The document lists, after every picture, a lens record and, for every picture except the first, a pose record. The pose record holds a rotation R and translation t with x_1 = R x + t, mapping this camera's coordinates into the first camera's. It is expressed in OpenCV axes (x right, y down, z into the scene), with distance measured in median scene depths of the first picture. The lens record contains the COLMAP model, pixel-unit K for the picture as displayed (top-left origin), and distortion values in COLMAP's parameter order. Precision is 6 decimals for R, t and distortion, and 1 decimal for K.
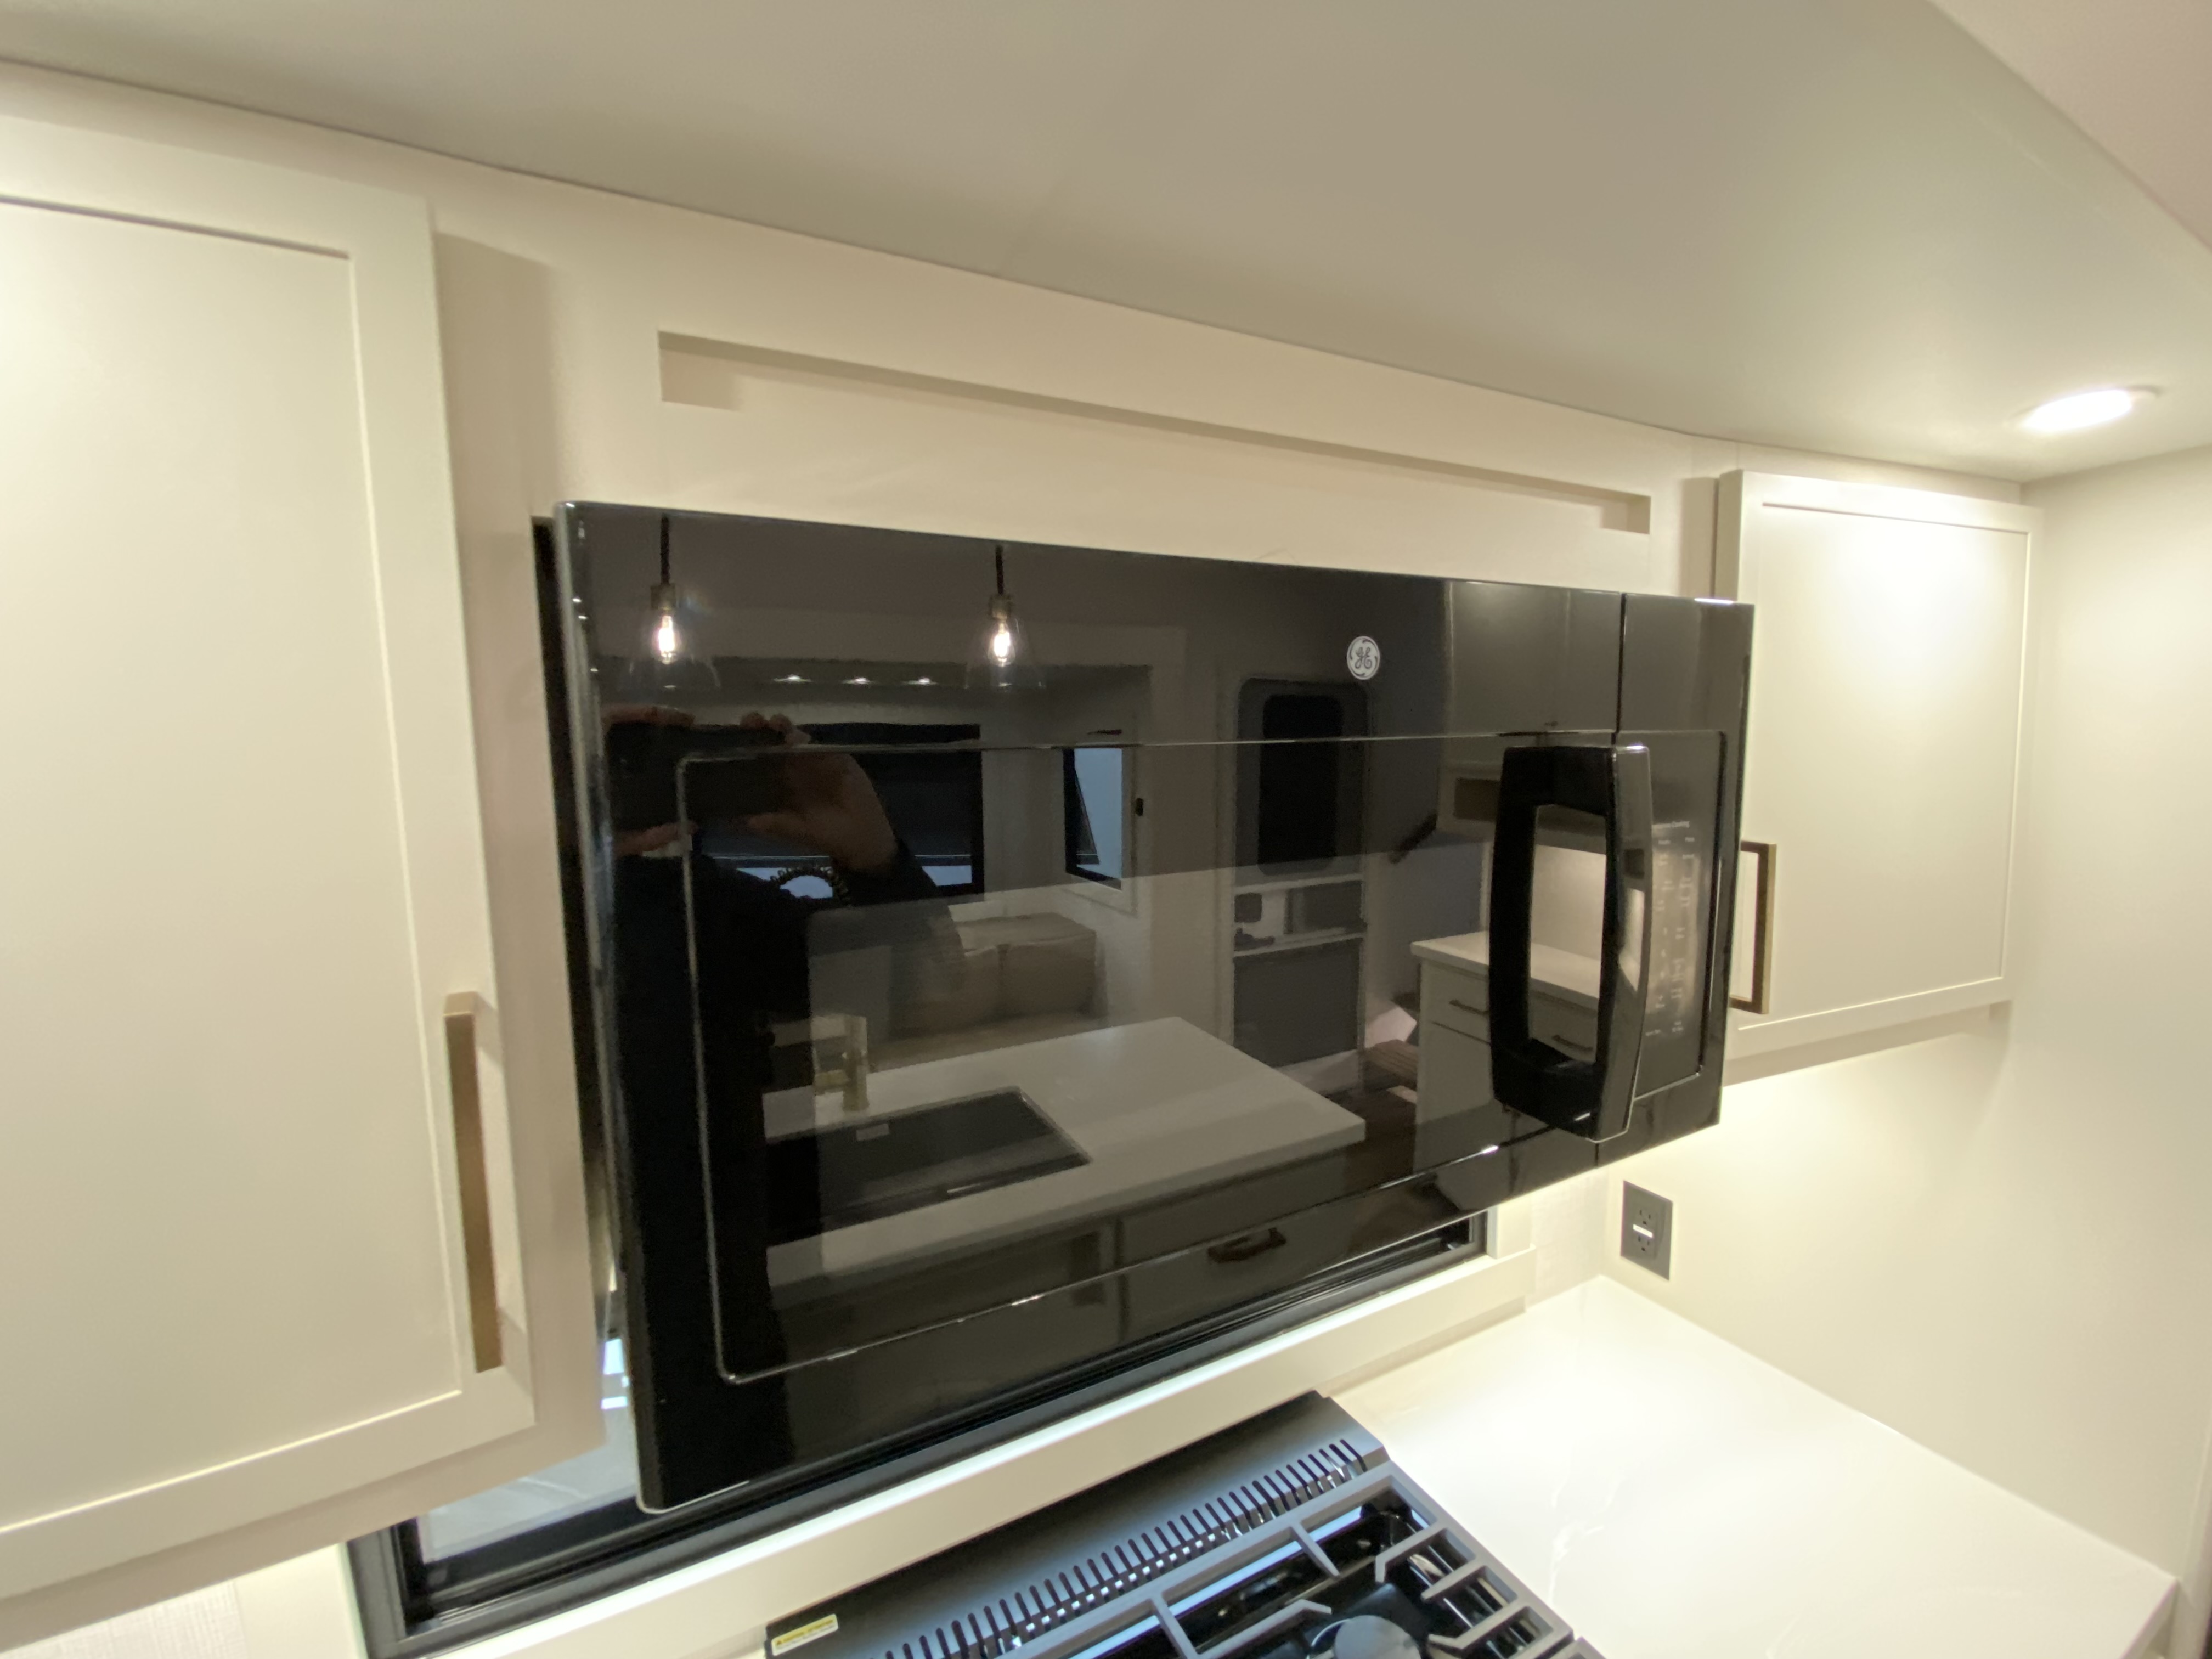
lens RADIAL K [[891.3, 0, 1109.5], [0, 891.3, 816.8], [0, 0, 1]] dist [0.009403, -0.014332]
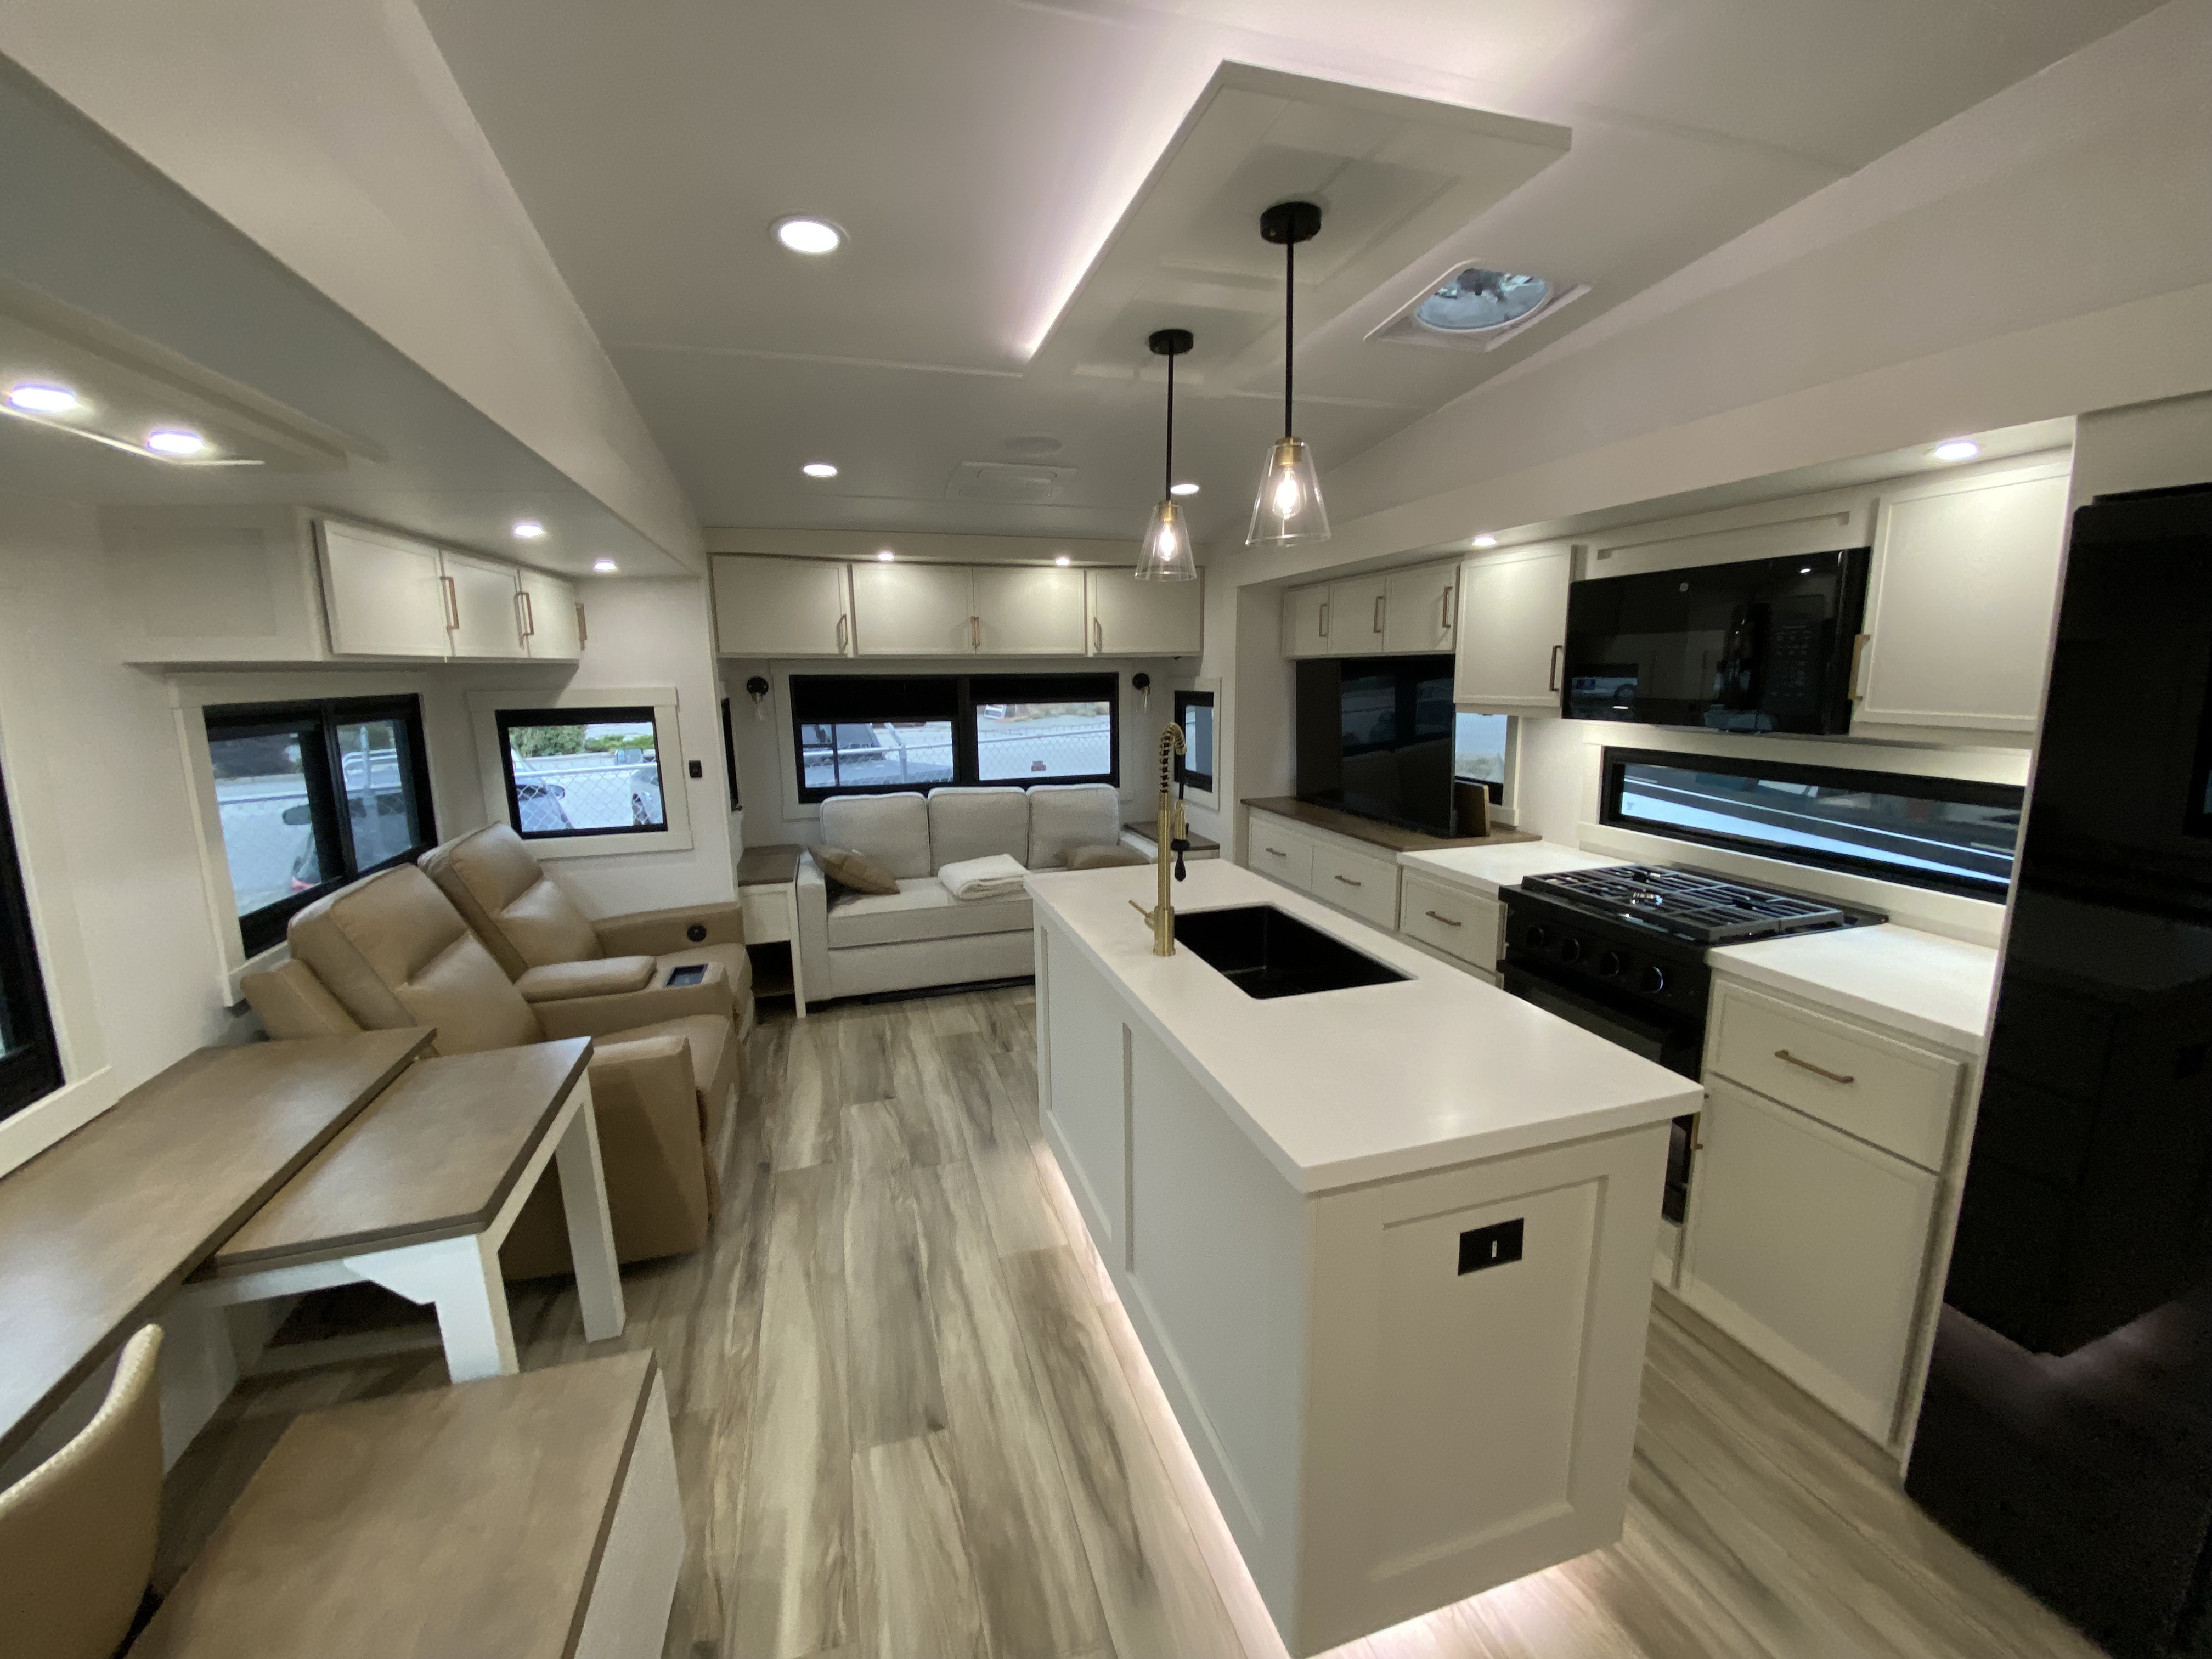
lens RADIAL K [[891.3, 0, 1098.8], [0, 891.3, 828.7], [0, 0, 1]] dist [0.009403, -0.014332]
pose [[-0.178308, 0.196376, -0.964180, 3.851126], [-0.071474, 0.974709, 0.211739, 0.190717], [0.981375, 0.106668, -0.159762, -0.768162]]
